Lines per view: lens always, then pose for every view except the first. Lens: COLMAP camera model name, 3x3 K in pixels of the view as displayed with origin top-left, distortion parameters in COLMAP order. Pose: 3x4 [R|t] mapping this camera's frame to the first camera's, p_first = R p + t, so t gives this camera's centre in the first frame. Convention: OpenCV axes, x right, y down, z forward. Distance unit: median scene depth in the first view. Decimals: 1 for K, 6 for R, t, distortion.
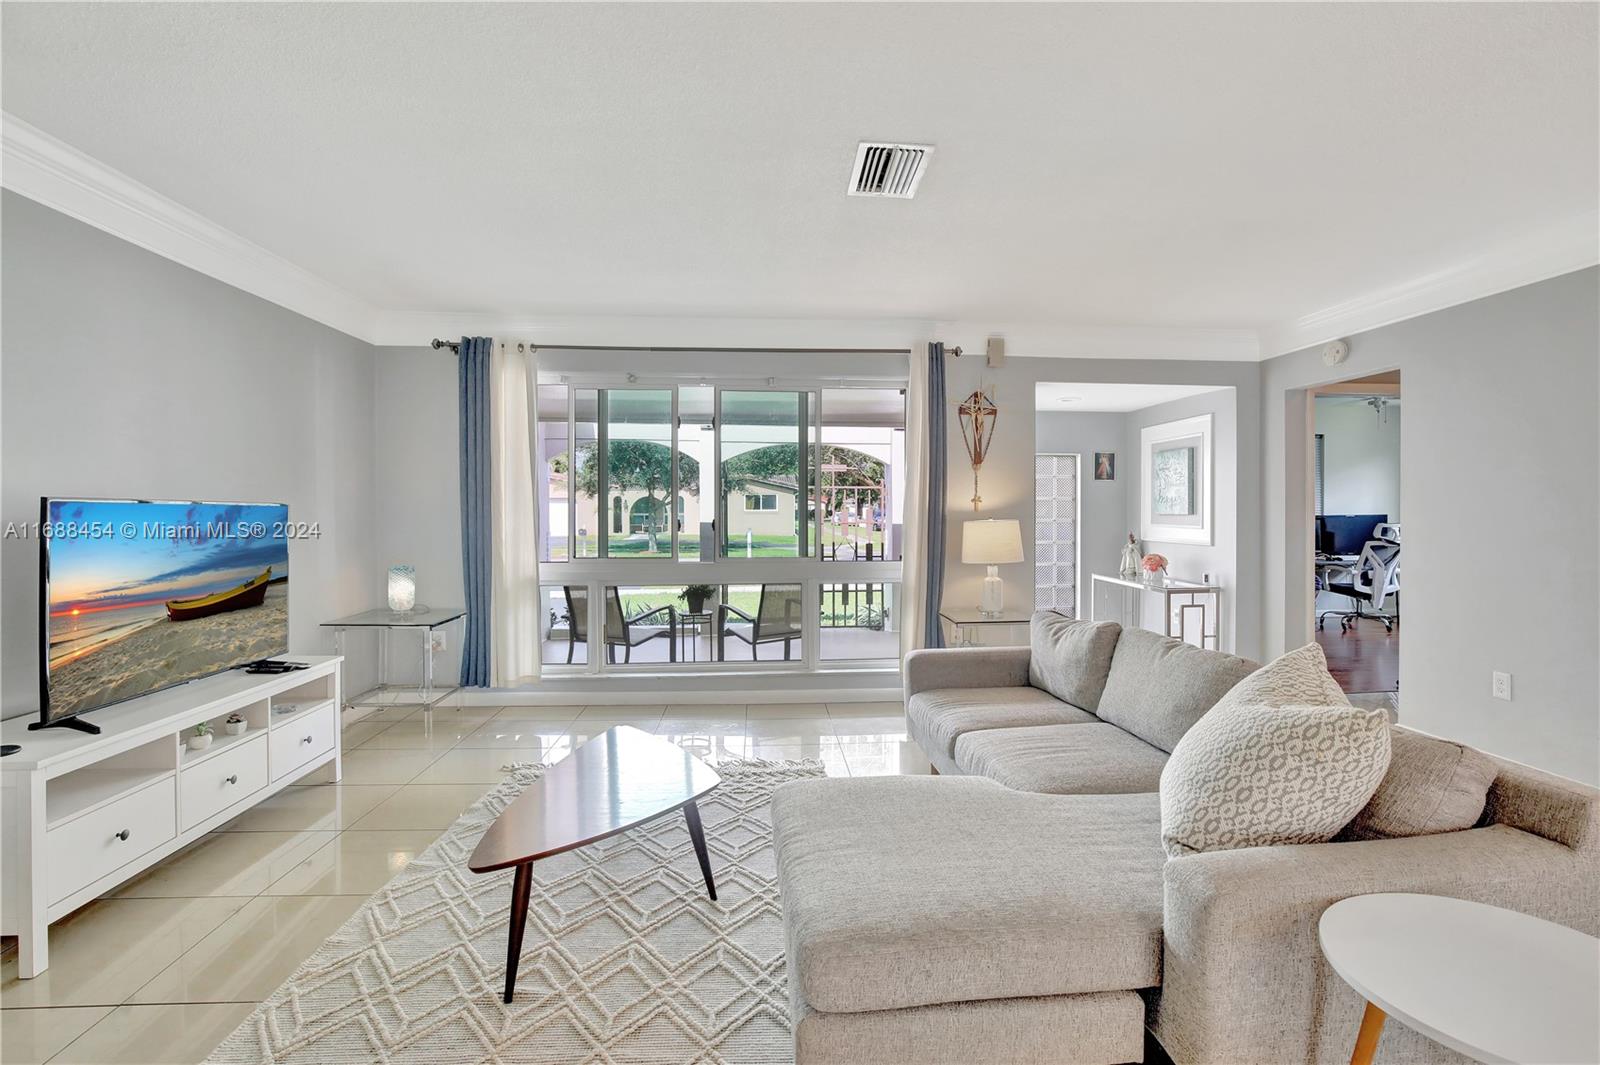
lens RADIAL K [[741.1, 0, 805.9], [0, 741.1, 520.7], [0, 0, 1]] dist [-0.021051, 0.000218]
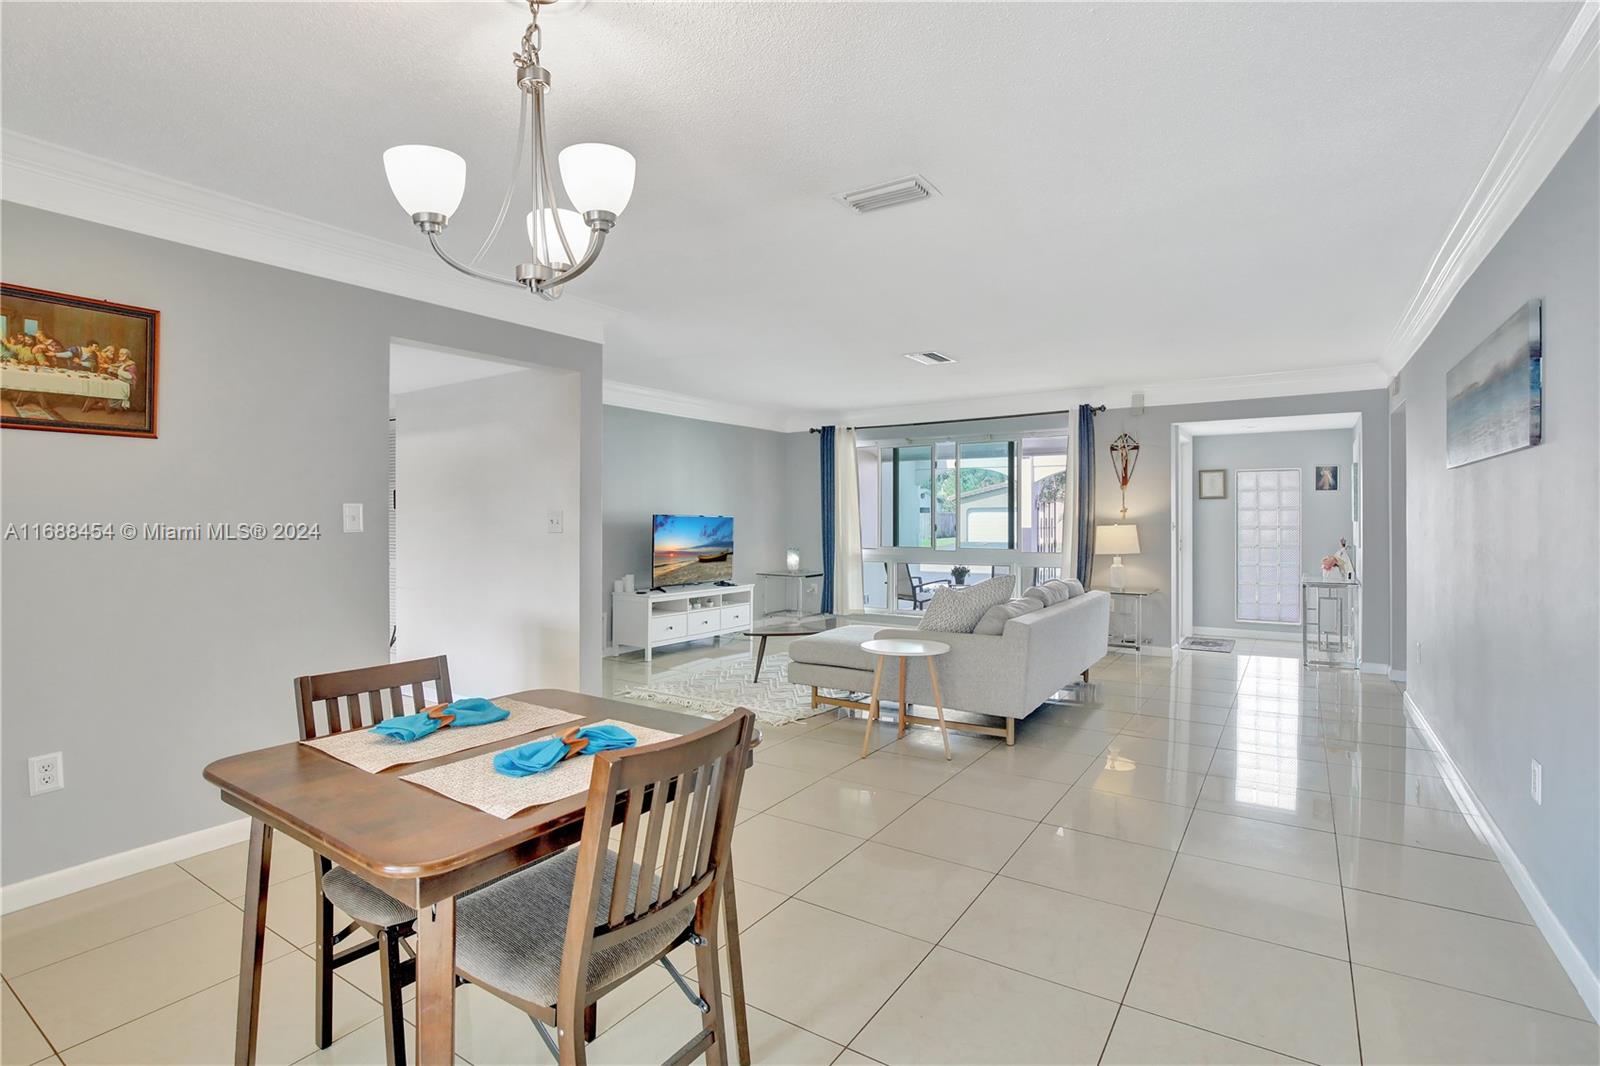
lens RADIAL K [[741.1, 0, 800.5], [0, 741.1, 526.3], [0, 0, 1]] dist [-0.021051, 0.000218]
pose [[0.788117, 0.004765, -0.615508, 0.646469], [-0.006099, 0.999981, -0.000068, 0.005463], [0.615496, 0.003808, 0.788131, -0.513969]]
